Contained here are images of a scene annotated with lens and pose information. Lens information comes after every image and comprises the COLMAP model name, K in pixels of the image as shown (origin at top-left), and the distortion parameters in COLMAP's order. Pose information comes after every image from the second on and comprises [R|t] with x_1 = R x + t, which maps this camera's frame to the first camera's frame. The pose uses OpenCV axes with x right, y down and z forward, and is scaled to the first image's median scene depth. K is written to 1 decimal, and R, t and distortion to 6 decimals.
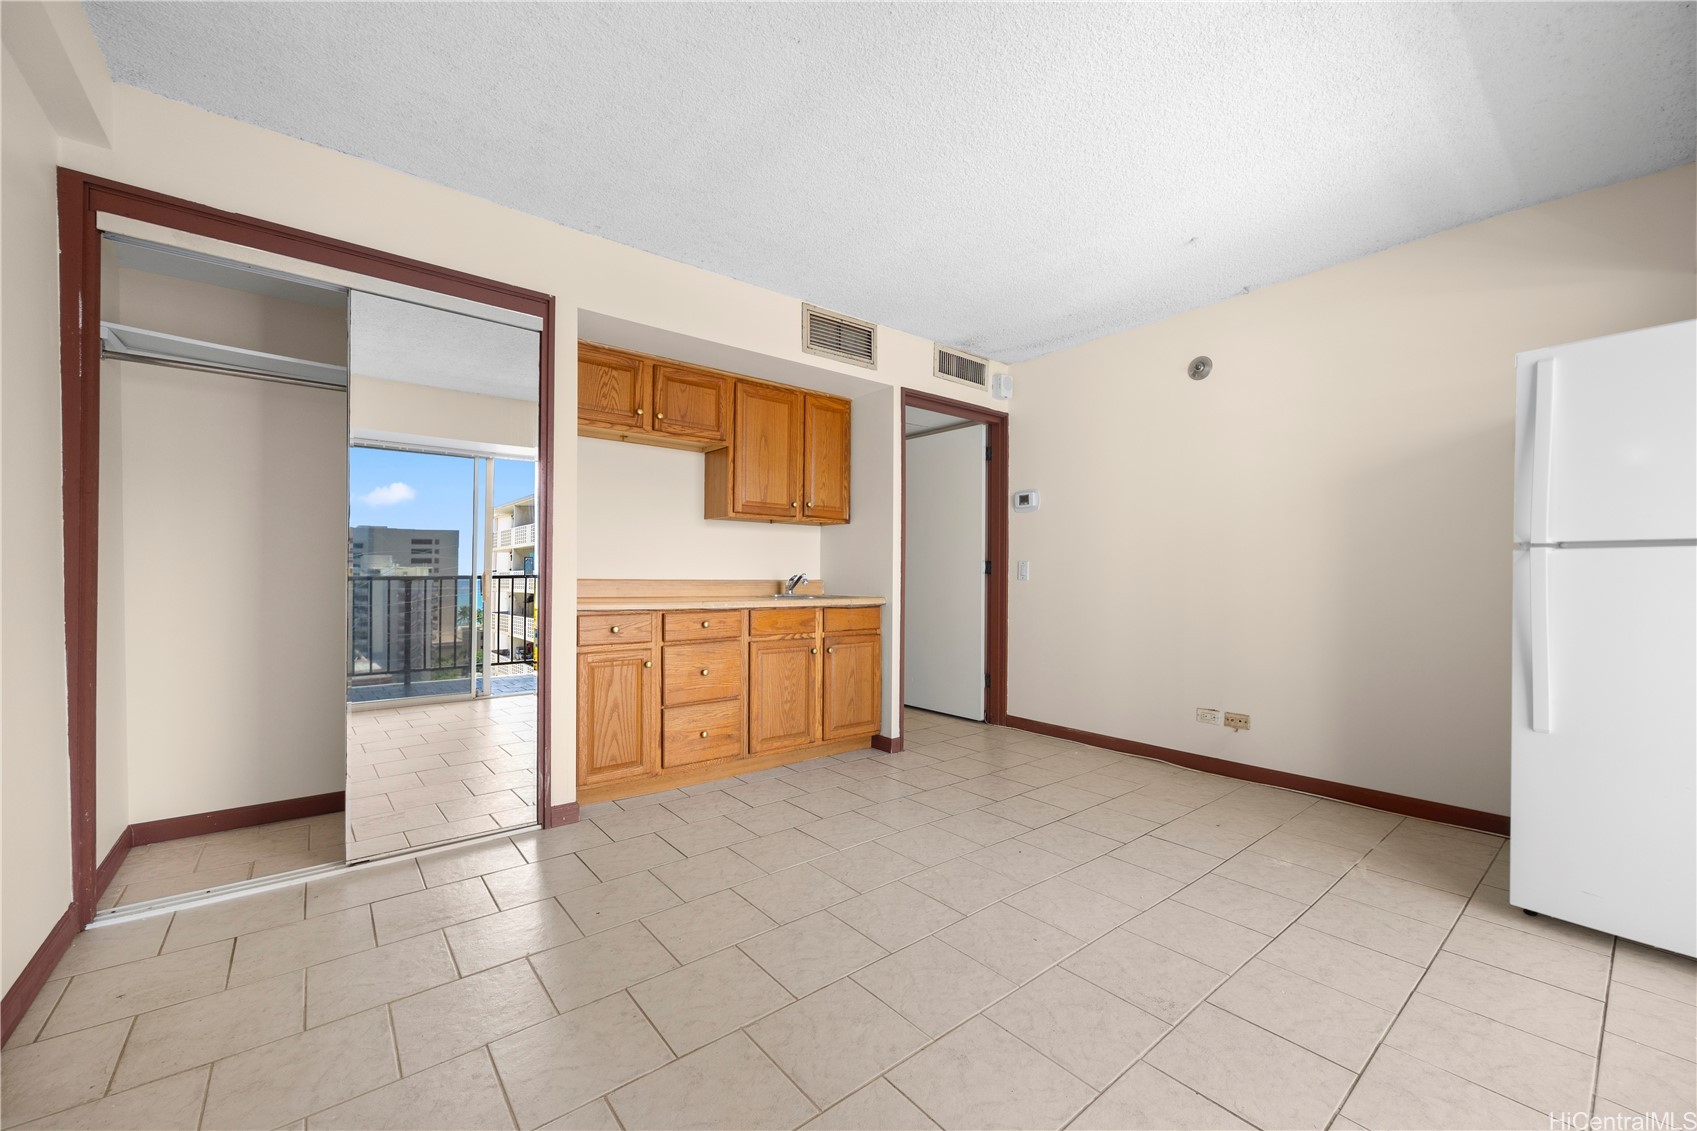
lens RADIAL K [[651.1, 0, 833.4], [0, 651.1, 574.1], [0, 0, 1]] dist [-0.006139, 0.001189]
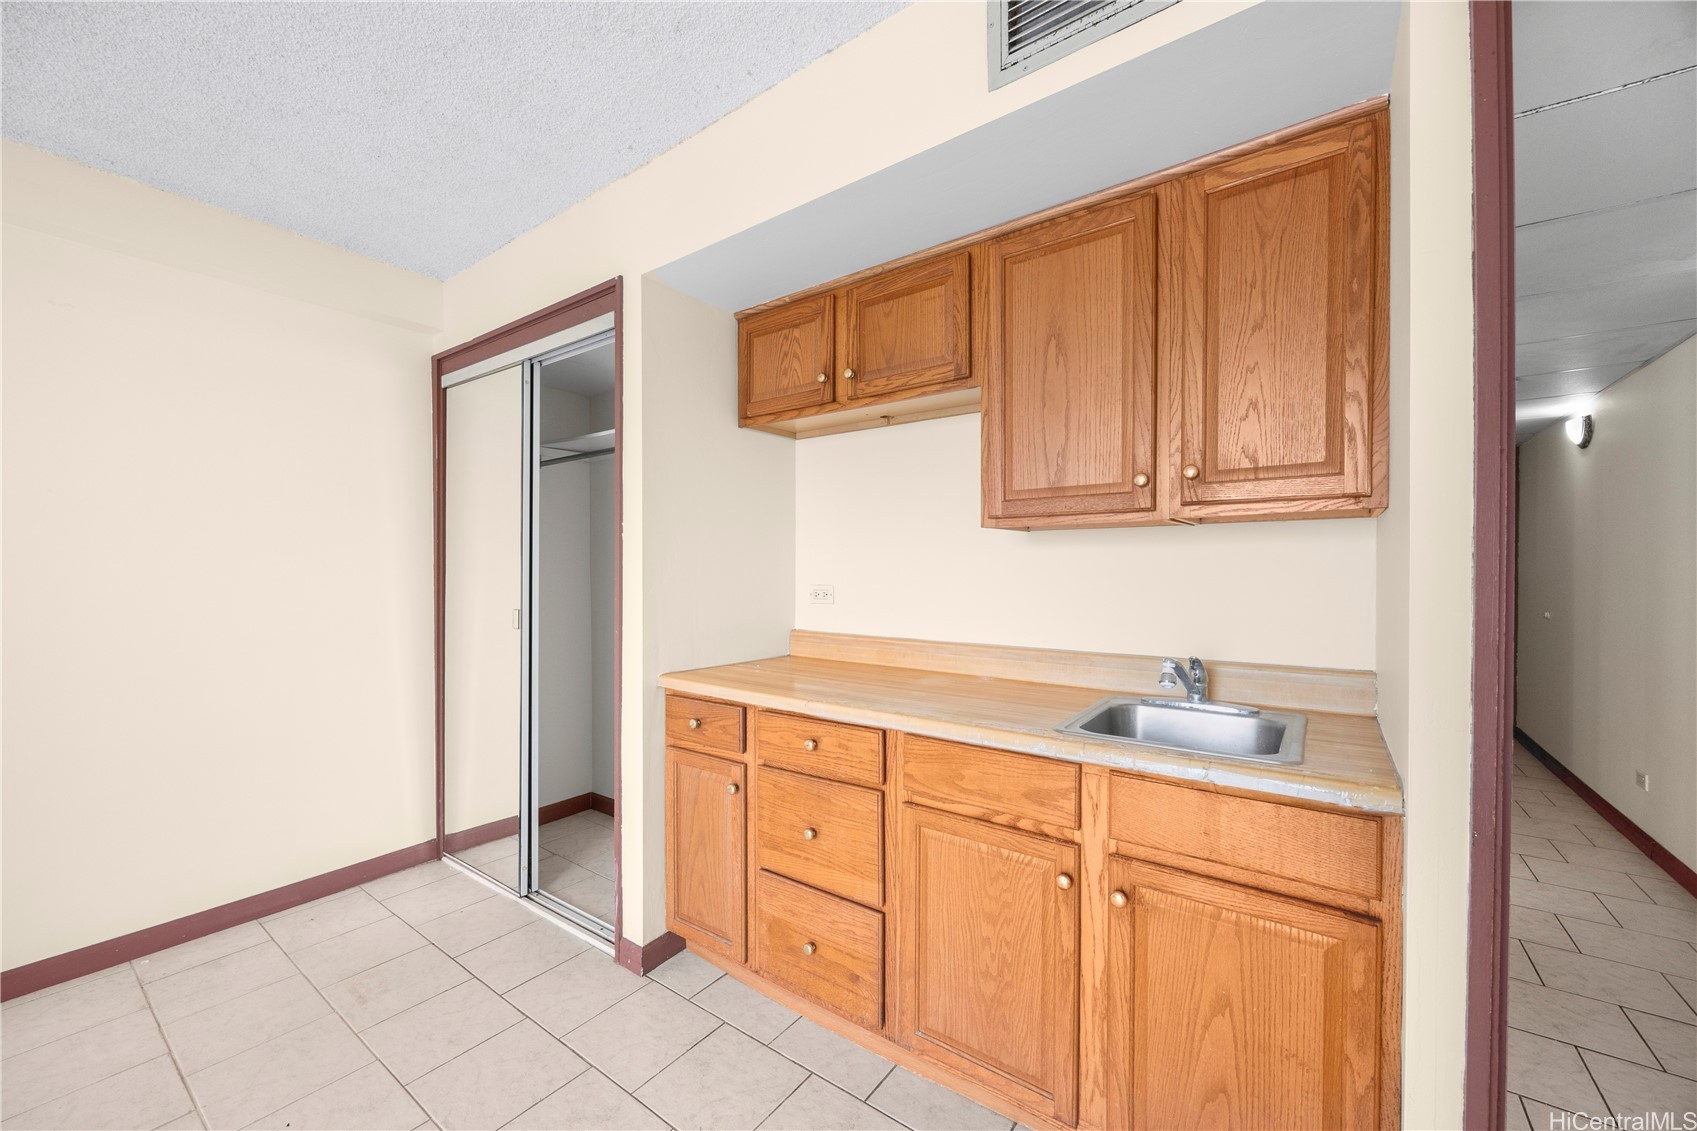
lens RADIAL K [[651.1, 0, 851.7], [0, 651.1, 577.1], [0, 0, 1]] dist [-0.006139, 0.001189]
pose [[0.276027, 0.003498, -0.961144, 0.285240], [0.004196, 0.999979, 0.004845, -0.054696], [0.961141, -0.005370, 0.276007, 0.774962]]
